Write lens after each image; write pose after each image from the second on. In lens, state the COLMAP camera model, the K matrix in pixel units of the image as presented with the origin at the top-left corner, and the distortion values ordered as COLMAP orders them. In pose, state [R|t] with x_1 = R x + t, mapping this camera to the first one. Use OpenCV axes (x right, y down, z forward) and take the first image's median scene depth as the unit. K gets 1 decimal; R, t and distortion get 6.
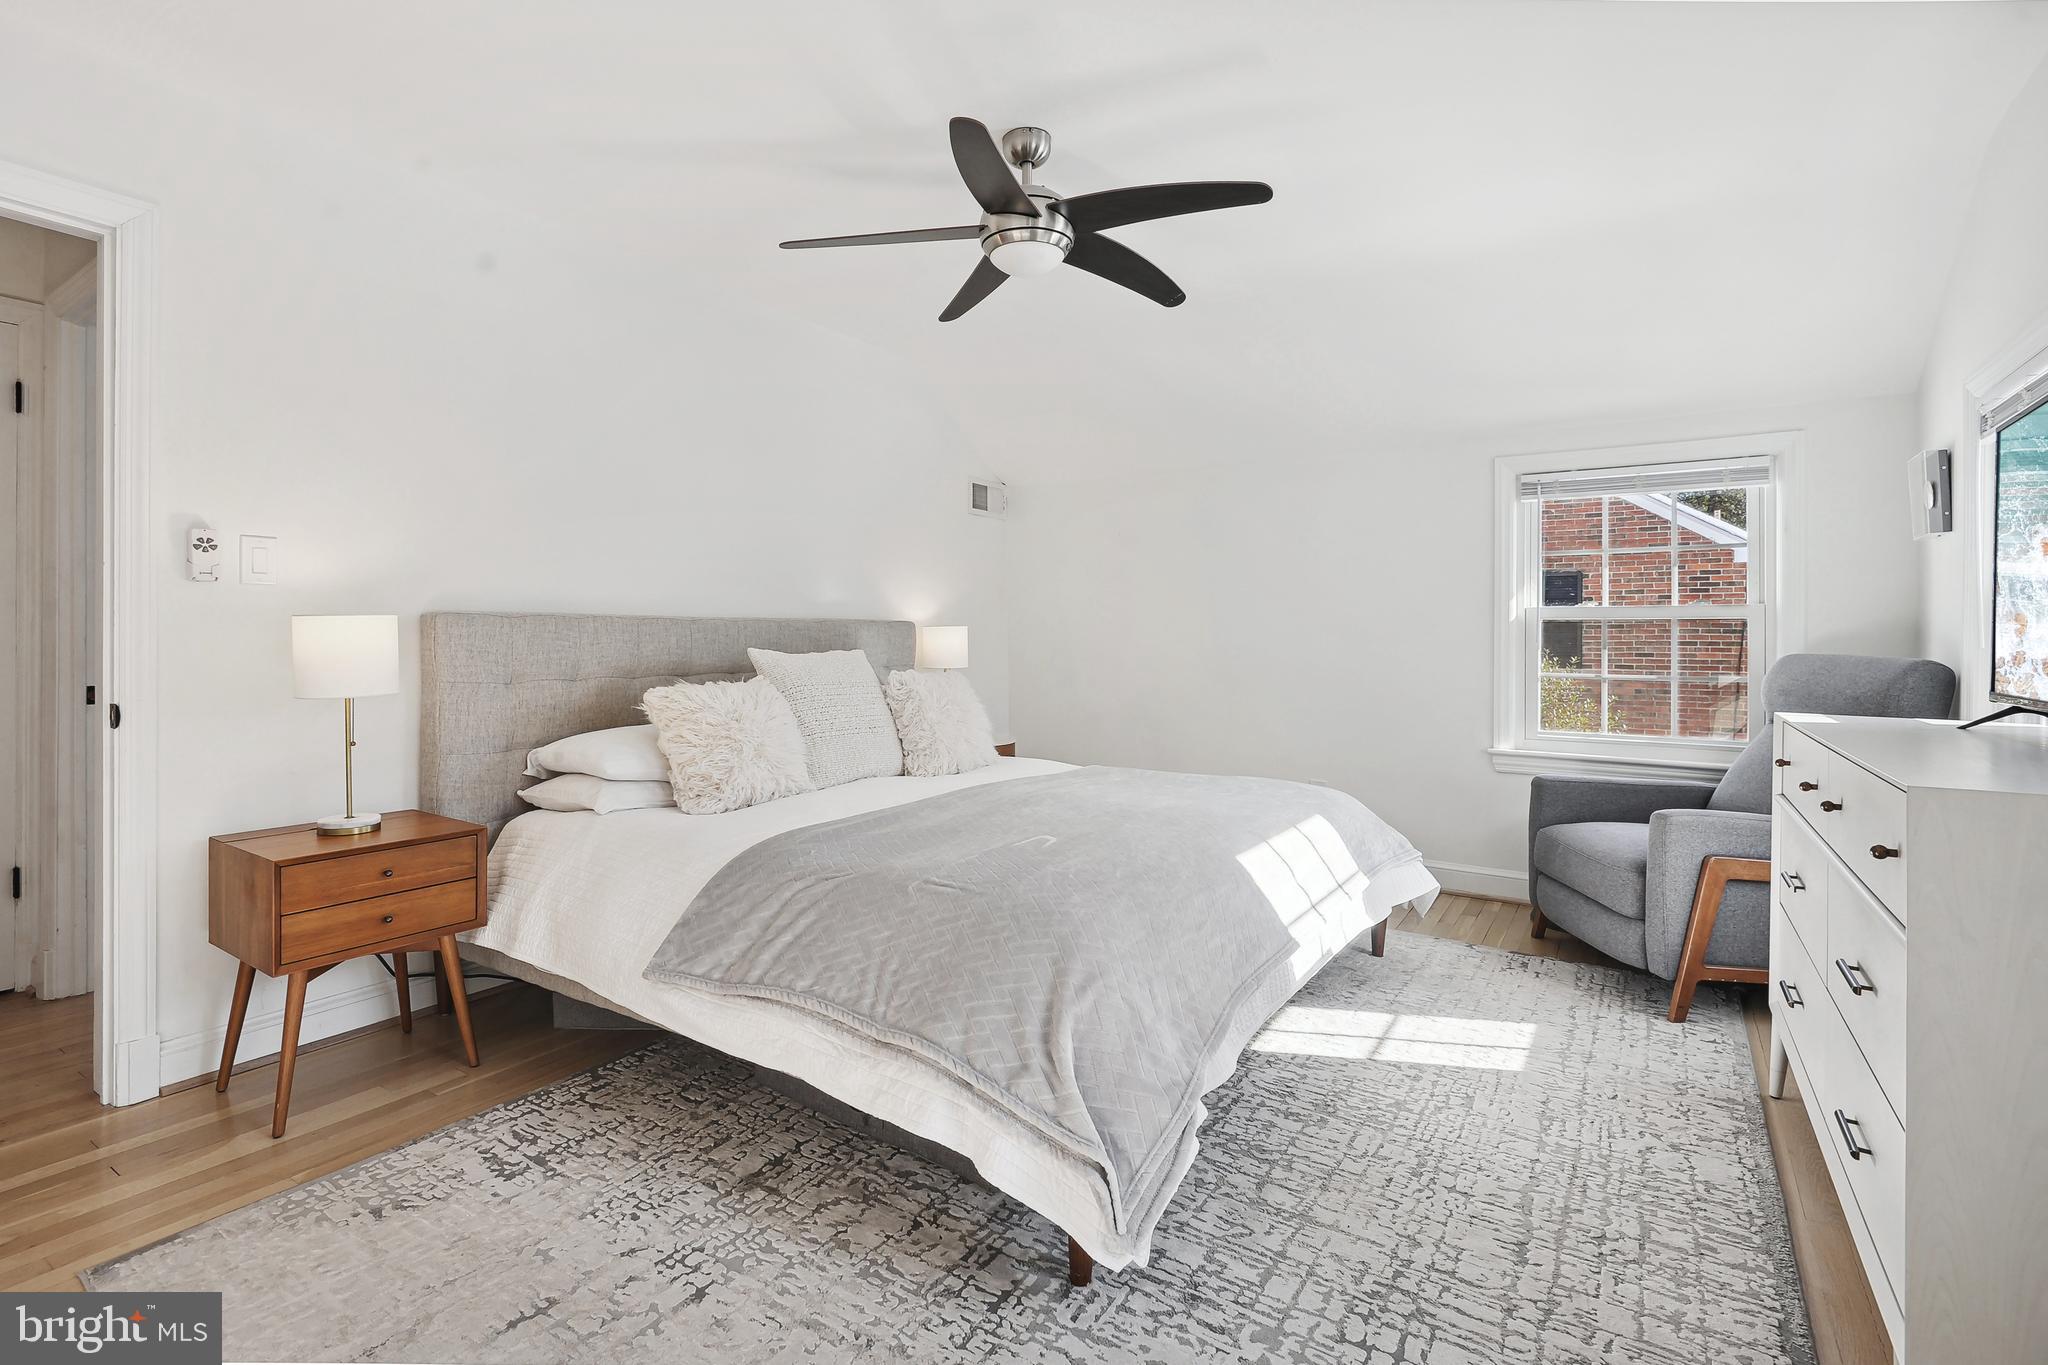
lens RADIAL K [[937.2, 0, 1023.1], [0, 937.2, 642.5], [0, 0, 1]] dist [-0.017601, -0.000246]
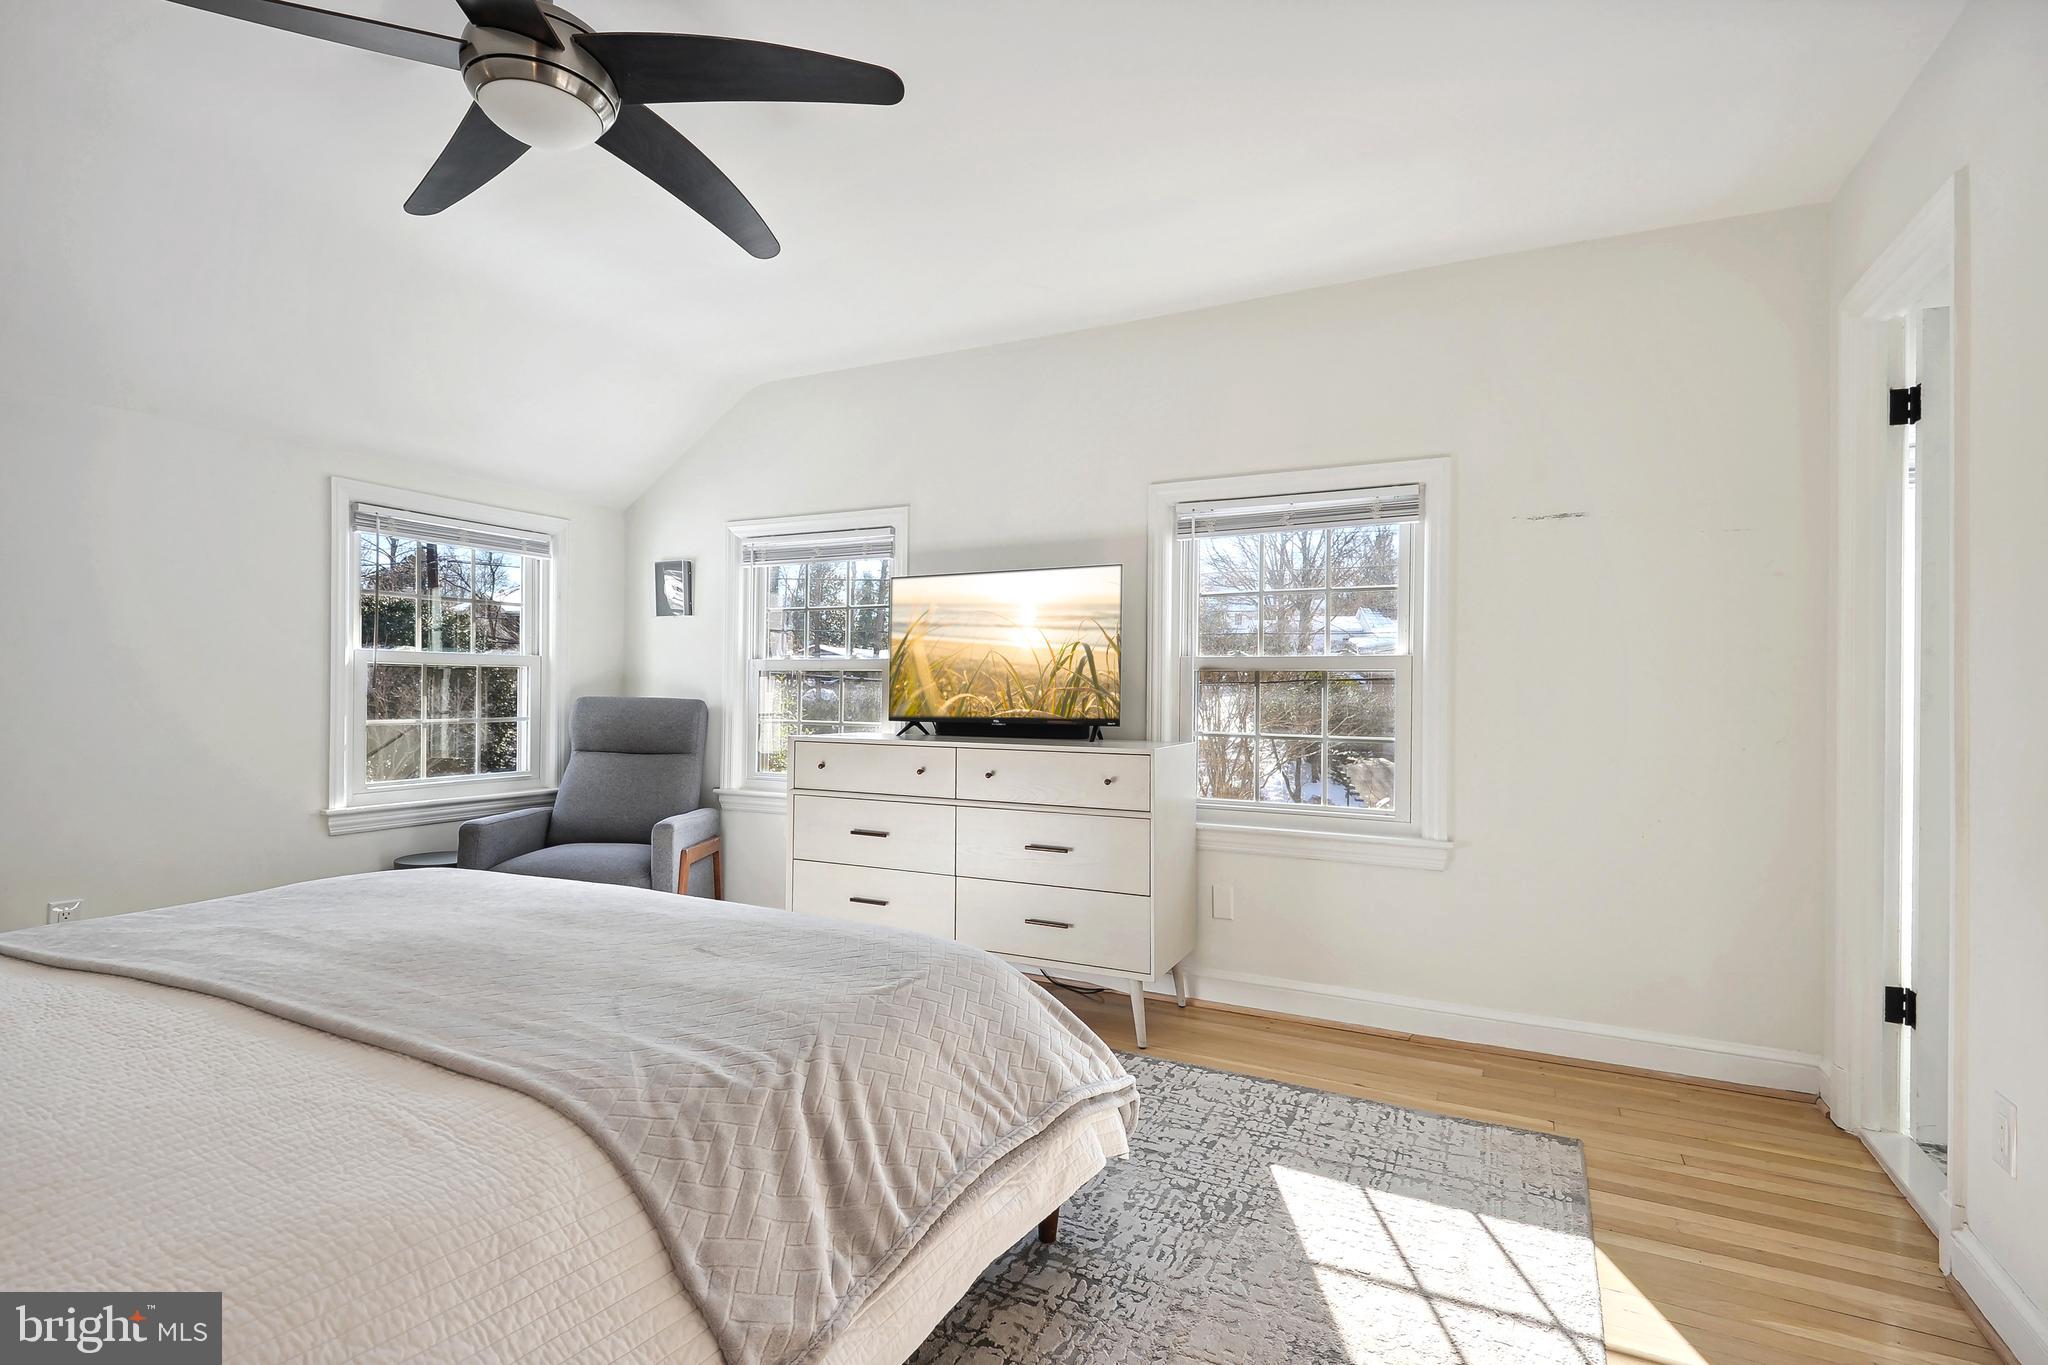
lens RADIAL K [[937.2, 0, 1024.7], [0, 937.2, 687.2], [0, 0, 1]] dist [-0.017601, -0.000246]
pose [[-0.111871, -0.002812, 0.993719, -0.447419], [-0.004606, 0.999987, 0.002311, -0.005814], [-0.993712, -0.004319, -0.111882, 0.470642]]
